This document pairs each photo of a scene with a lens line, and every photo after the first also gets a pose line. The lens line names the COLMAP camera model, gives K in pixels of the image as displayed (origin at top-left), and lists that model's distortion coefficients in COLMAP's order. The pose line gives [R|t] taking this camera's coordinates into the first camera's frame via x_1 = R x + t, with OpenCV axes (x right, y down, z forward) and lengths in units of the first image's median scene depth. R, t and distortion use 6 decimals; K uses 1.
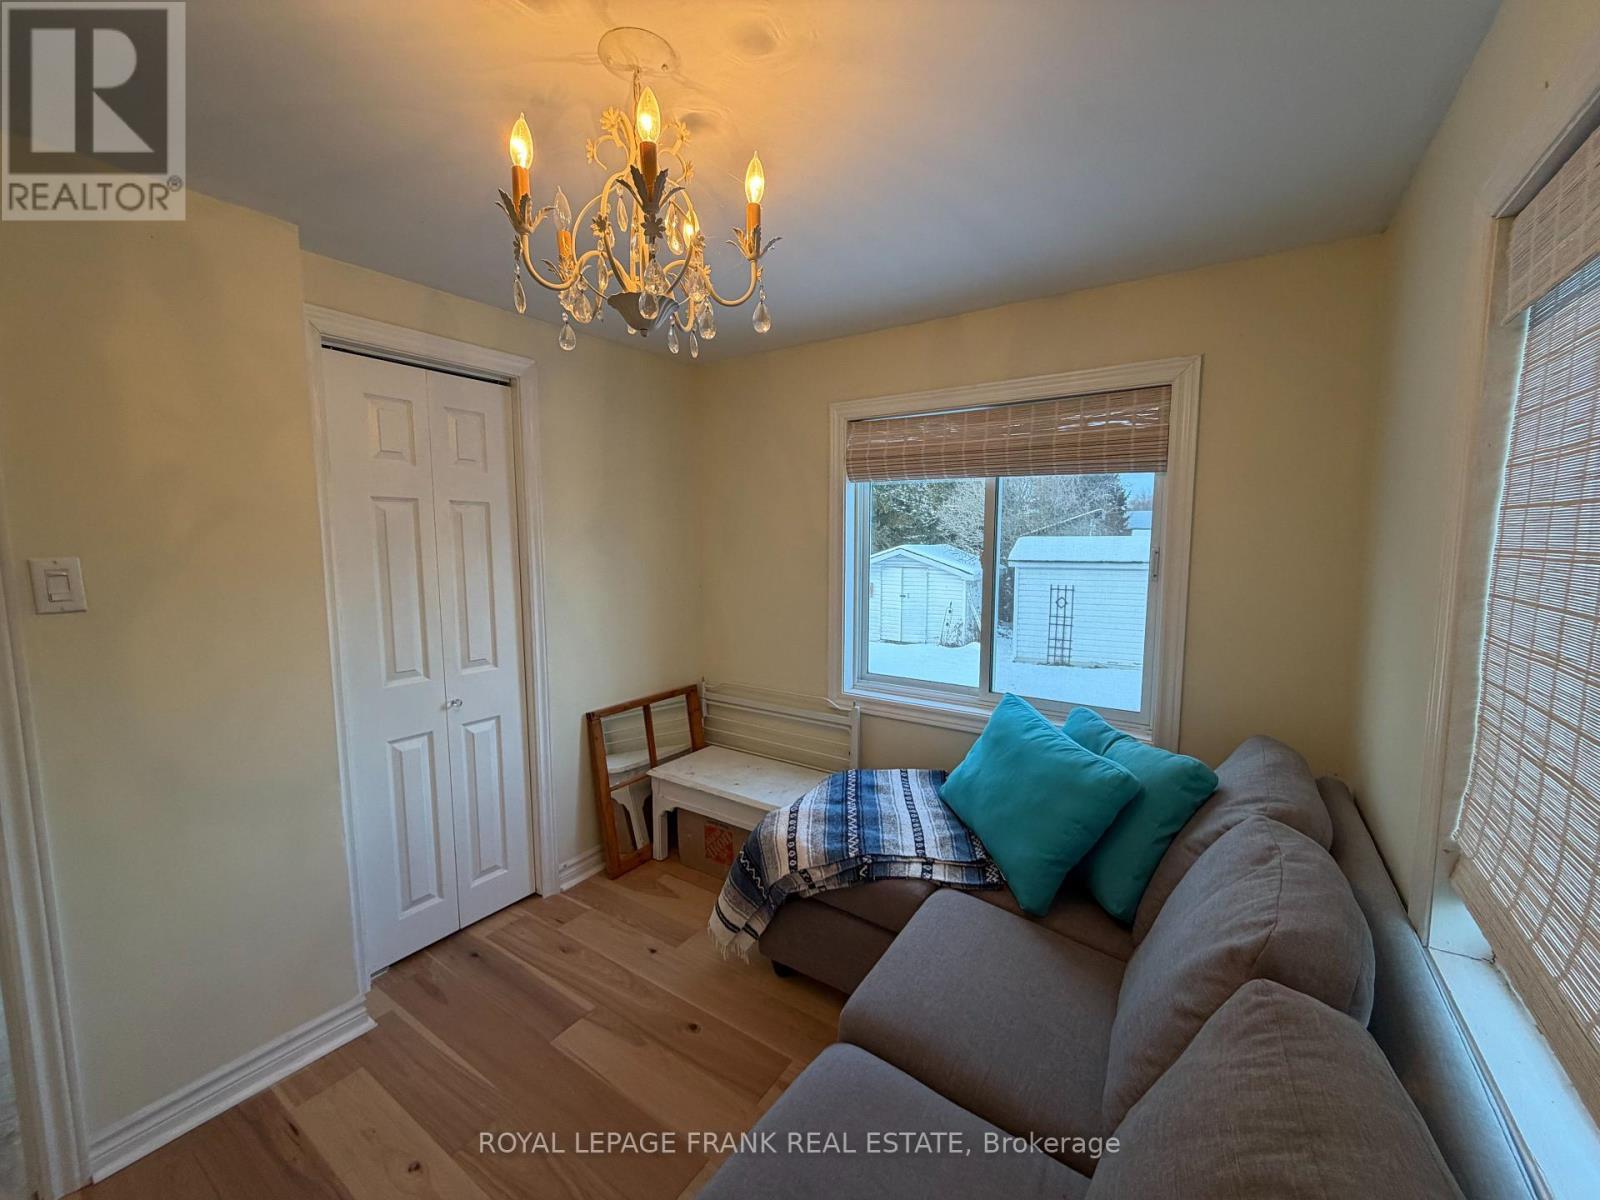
lens RADIAL K [[641.0, 0, 800.0], [0, 641.0, 600.0], [0, 0, 1]] dist [-0.000314, -0.000012]
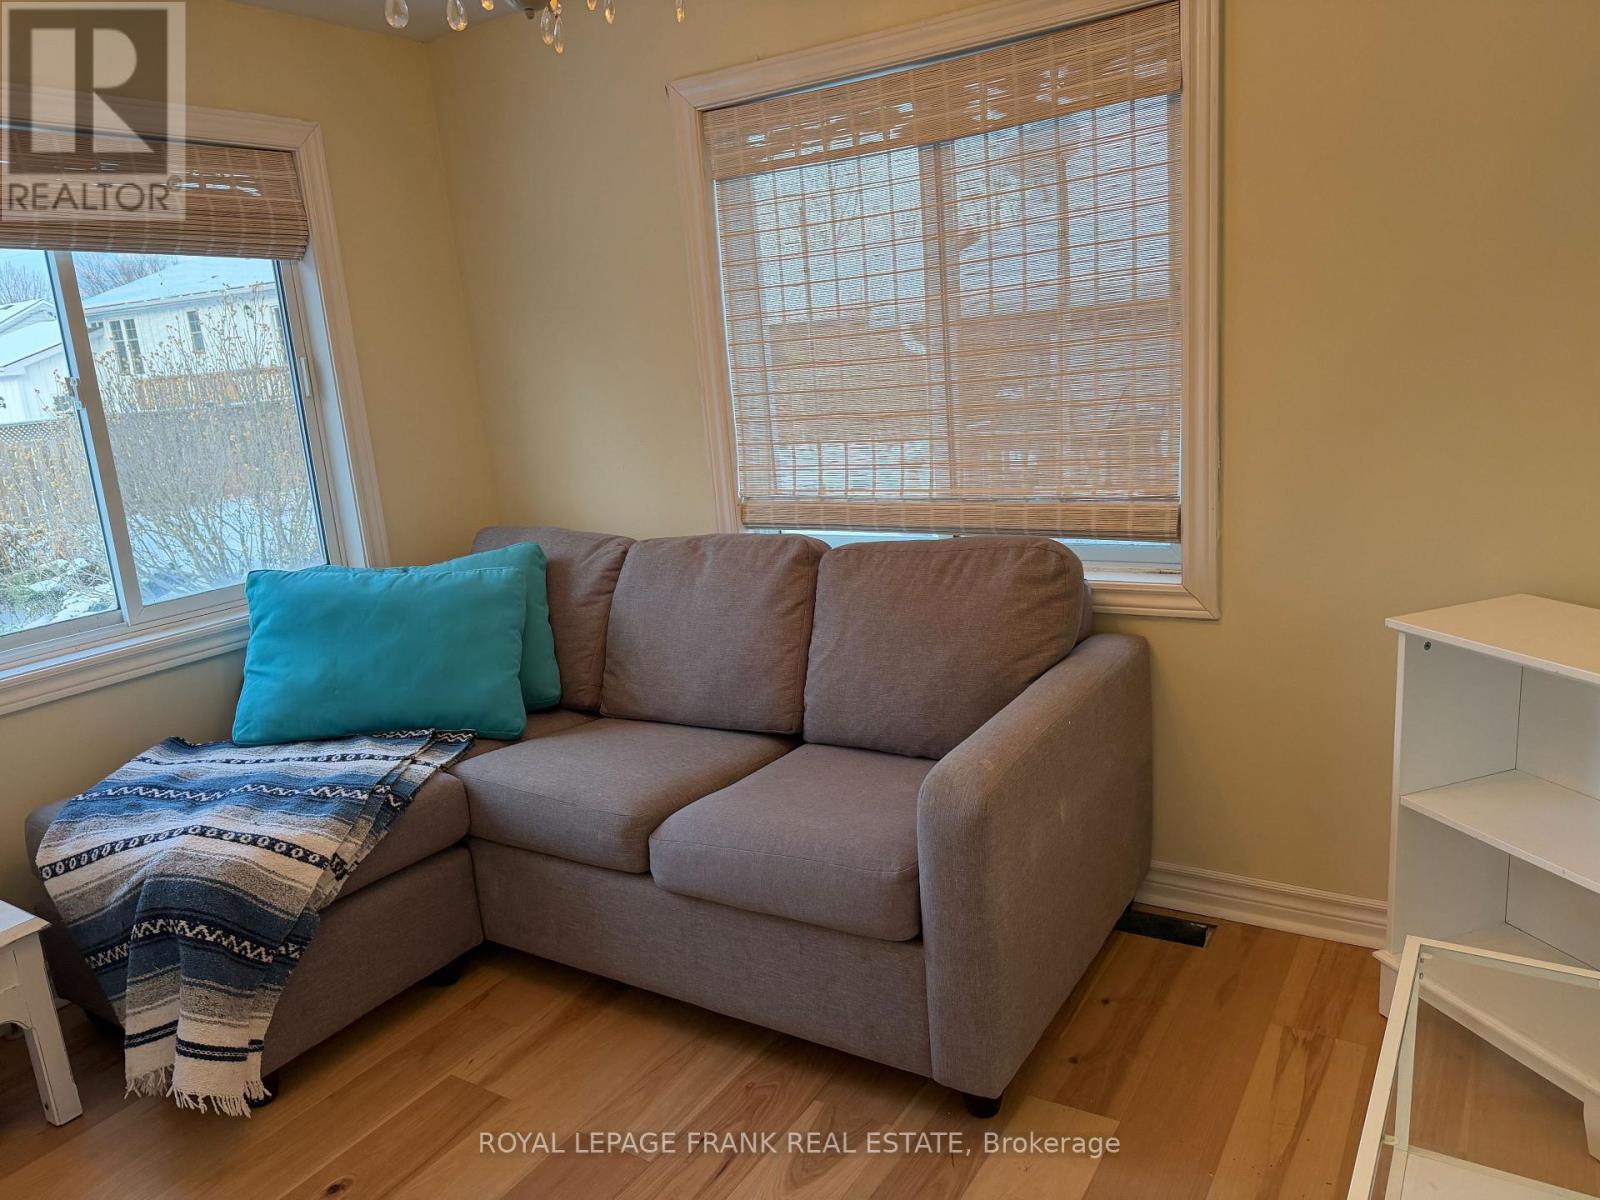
lens RADIAL K [[1115.5, 0, 822.1], [0, 1115.5, 607.8], [0, 0, 1]] dist [0.102999, -0.156354]
pose [[-0.051225, -0.227230, 0.972493, -0.987019], [0.170237, 0.957533, 0.232702, 0.001398], [-0.984071, 0.177474, -0.010366, 0.444646]]
